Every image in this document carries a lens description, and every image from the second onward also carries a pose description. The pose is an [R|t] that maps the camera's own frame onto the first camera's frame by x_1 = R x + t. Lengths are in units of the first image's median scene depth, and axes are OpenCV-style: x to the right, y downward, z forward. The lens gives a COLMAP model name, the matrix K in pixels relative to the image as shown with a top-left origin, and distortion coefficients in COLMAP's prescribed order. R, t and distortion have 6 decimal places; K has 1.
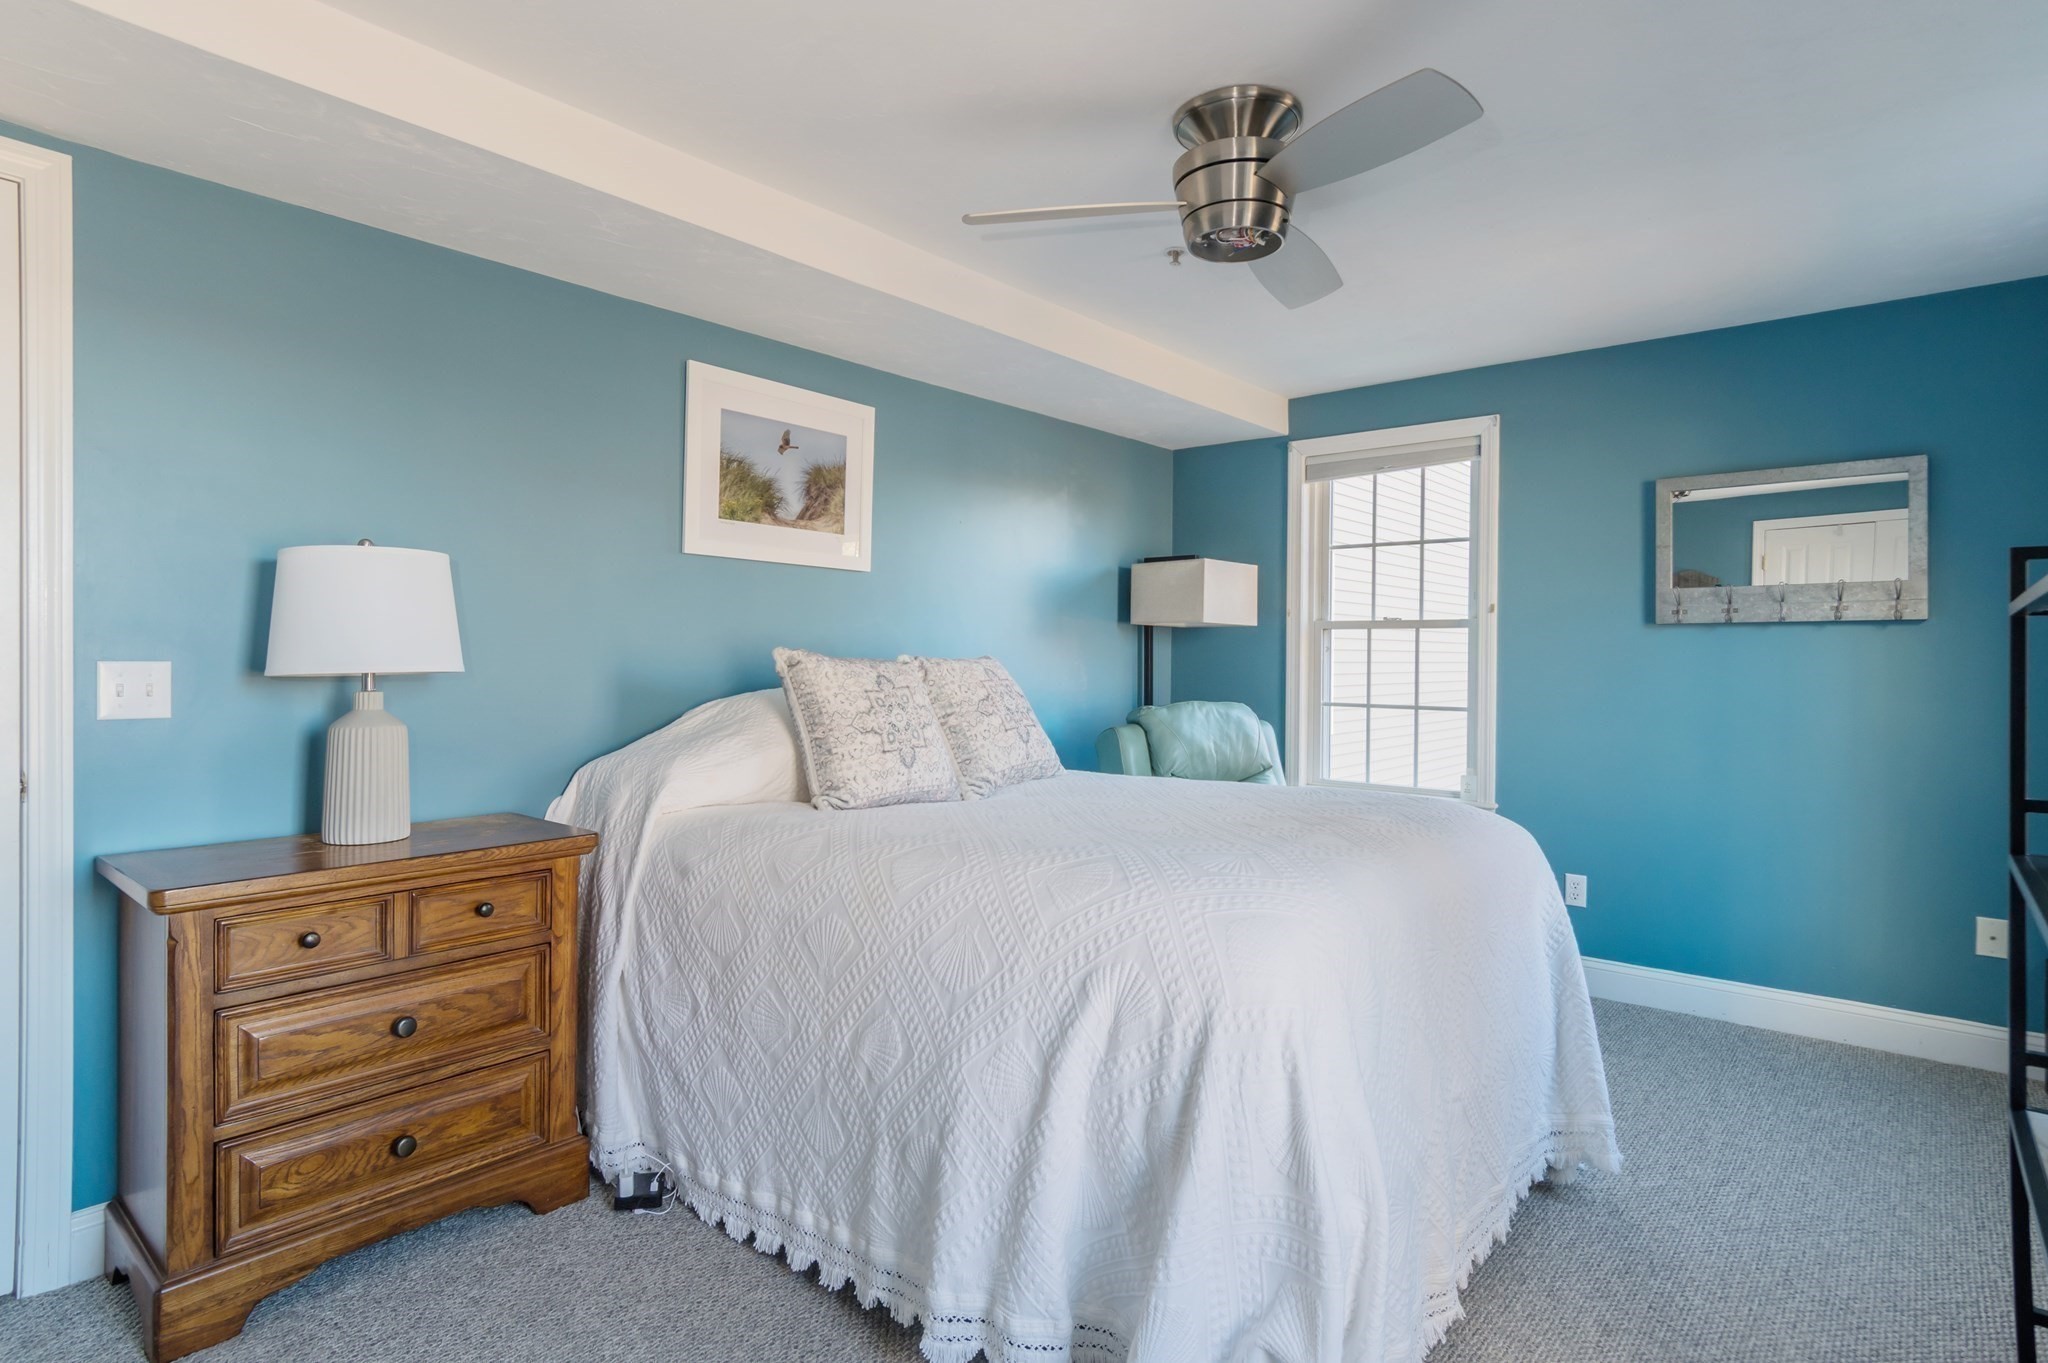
lens RADIAL K [[1083.5, 0, 1028.7], [0, 1083.5, 662.7], [0, 0, 1]] dist [0.010843, -0.000460]
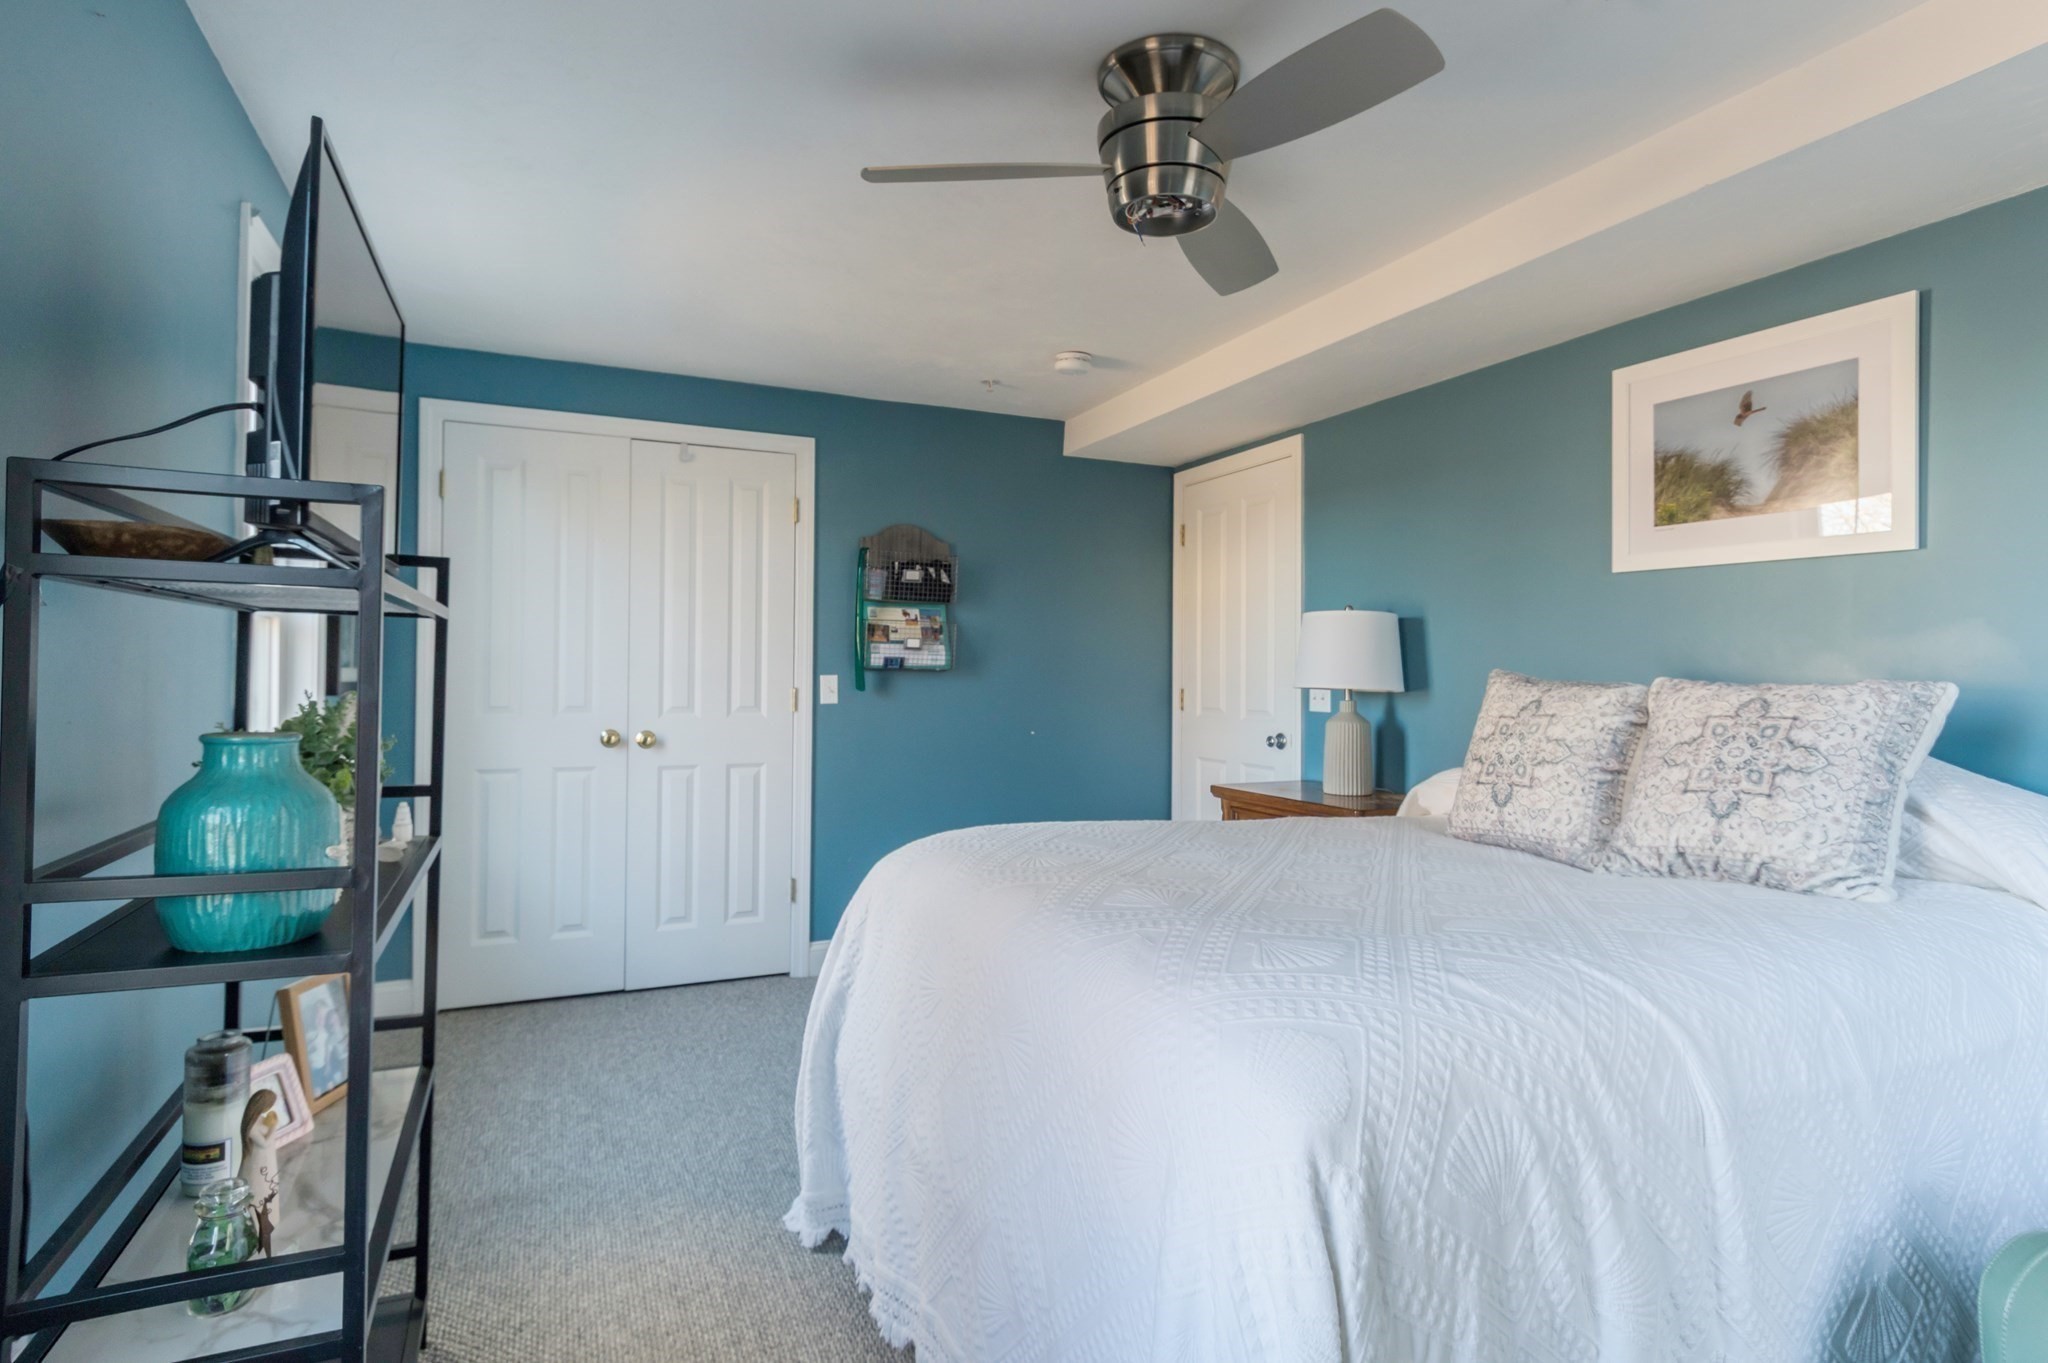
lens RADIAL K [[1083.5, 0, 1028.7], [0, 1083.5, 662.7], [0, 0, 1]] dist [0.010843, -0.000460]
pose [[-0.450229, -0.021271, -0.892660, 0.767977], [-0.017339, 0.999736, -0.015078, 0.001760], [0.892745, 0.008690, -0.450479, 0.967943]]
